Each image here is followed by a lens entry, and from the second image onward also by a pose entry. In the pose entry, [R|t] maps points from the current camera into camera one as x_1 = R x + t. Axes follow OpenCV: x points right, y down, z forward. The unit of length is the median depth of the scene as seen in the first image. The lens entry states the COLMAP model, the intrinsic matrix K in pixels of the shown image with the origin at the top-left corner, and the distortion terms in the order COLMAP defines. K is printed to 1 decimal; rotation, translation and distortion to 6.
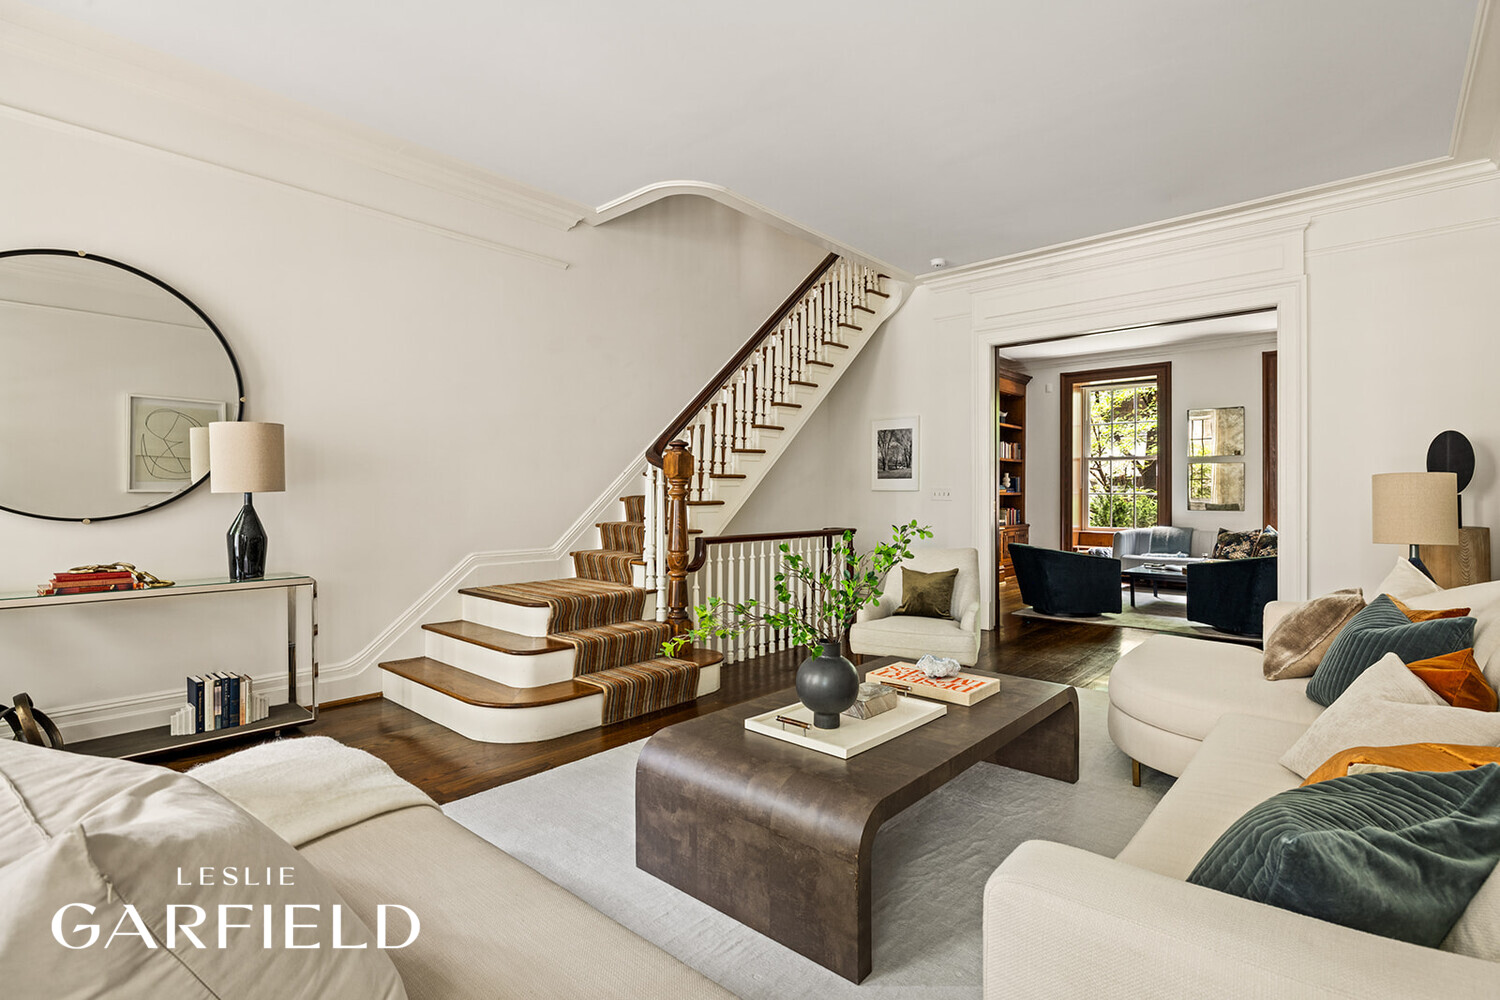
lens RADIAL K [[711.3, 0, 744.7], [0, 711.3, 500.0], [0, 0, 1]] dist [0.004530, -0.000265]
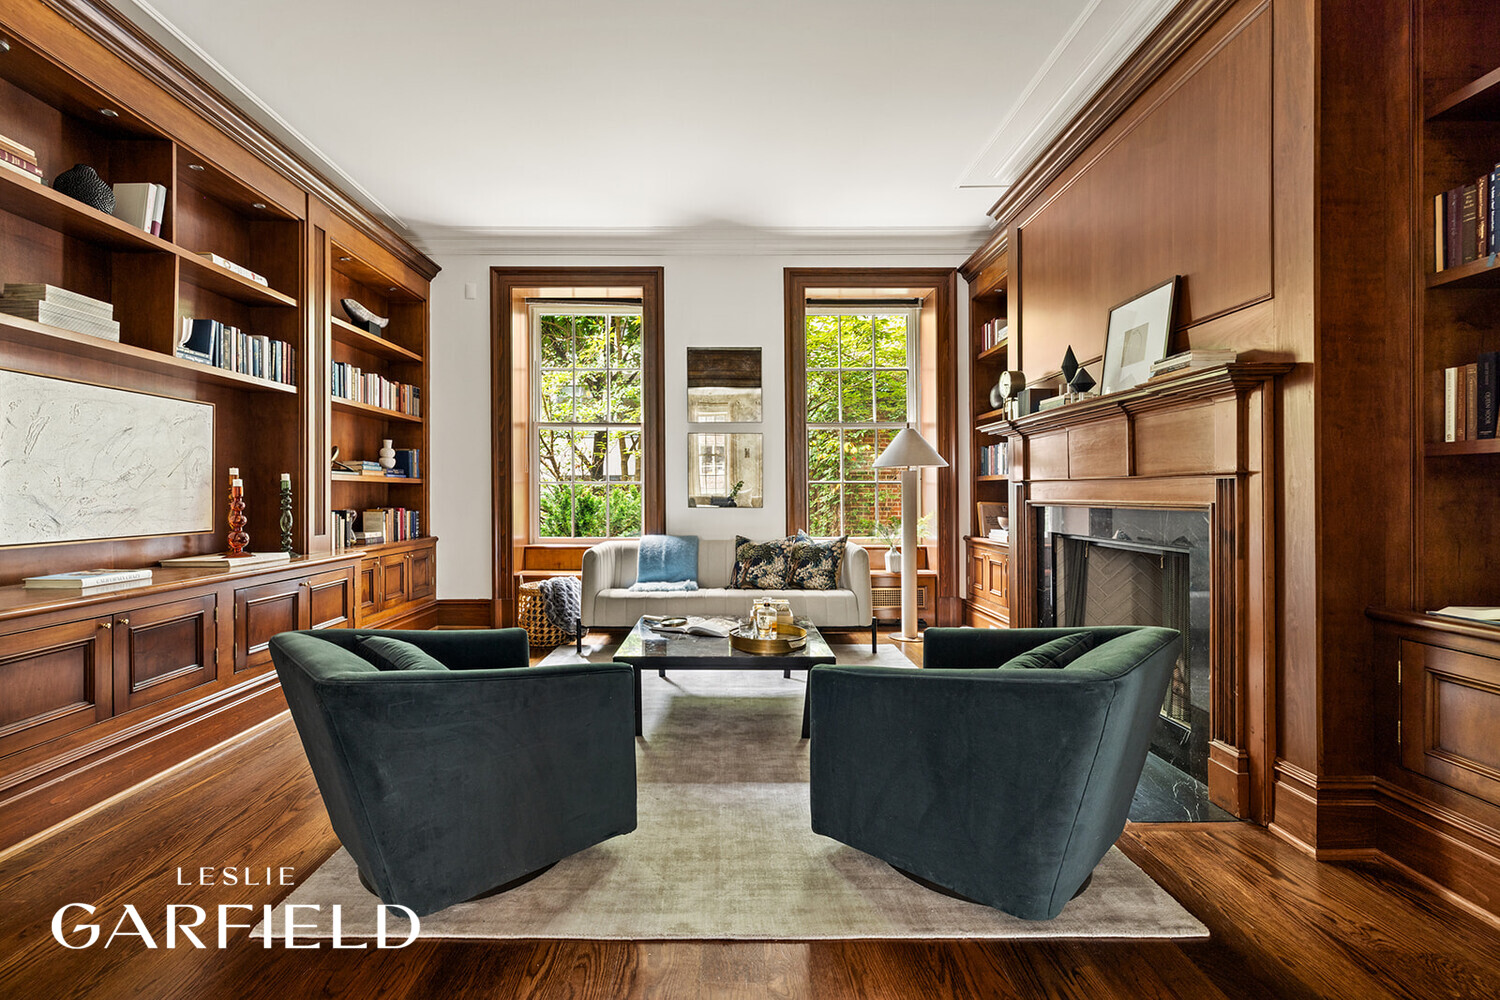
lens RADIAL K [[641.9, 0, 740.4], [0, 641.9, 498.9], [0, 0, 1]] dist [0.000752, 0.000184]
pose [[0.728992, -0.003160, 0.684514, 0.243918], [0.004900, 0.999988, -0.000603, 0.006396], [-0.684504, 0.003794, 0.728999, 0.505076]]
